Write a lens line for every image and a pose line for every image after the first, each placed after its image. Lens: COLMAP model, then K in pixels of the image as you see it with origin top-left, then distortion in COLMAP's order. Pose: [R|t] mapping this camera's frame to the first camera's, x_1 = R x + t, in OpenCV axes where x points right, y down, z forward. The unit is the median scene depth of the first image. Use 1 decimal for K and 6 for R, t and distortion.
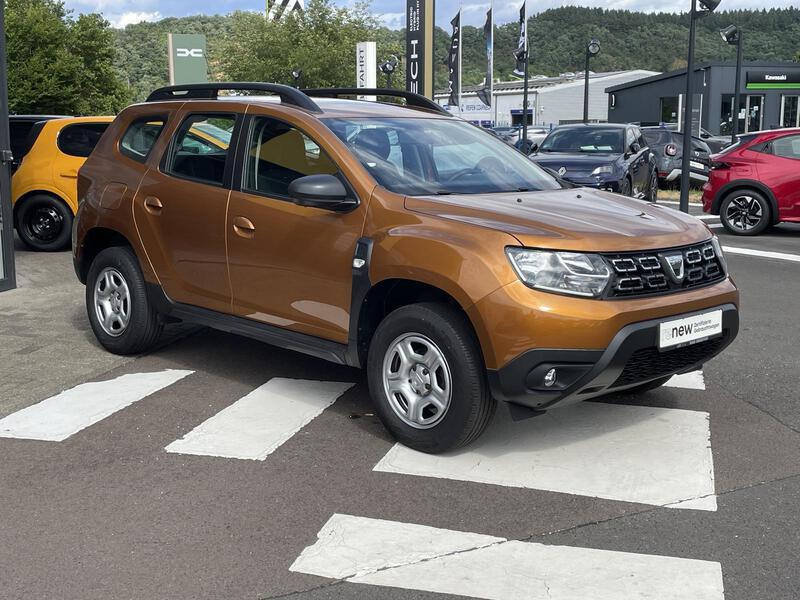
lens RADIAL K [[1043.7, 0, 400.0], [0, 1043.7, 300.0], [0, 0, 1]] dist [0.124929, -0.319392]
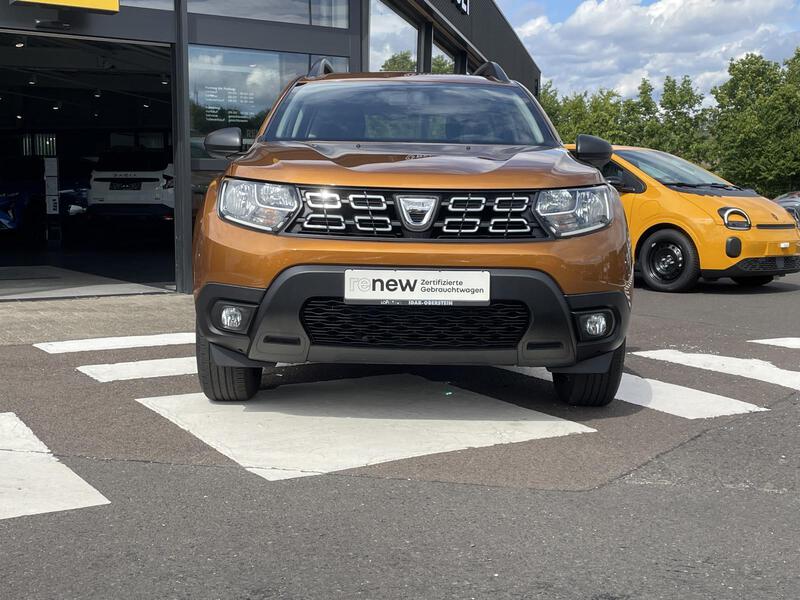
lens RADIAL K [[1043.7, 0, 400.0], [0, 1043.7, 300.0], [0, 0, 1]] dist [0.124929, -0.319392]
pose [[0.727298, 0.068501, -0.682895, 0.837700], [-0.121595, 0.992127, -0.029981, 0.065155], [0.675465, 0.104842, 0.729901, 0.411409]]
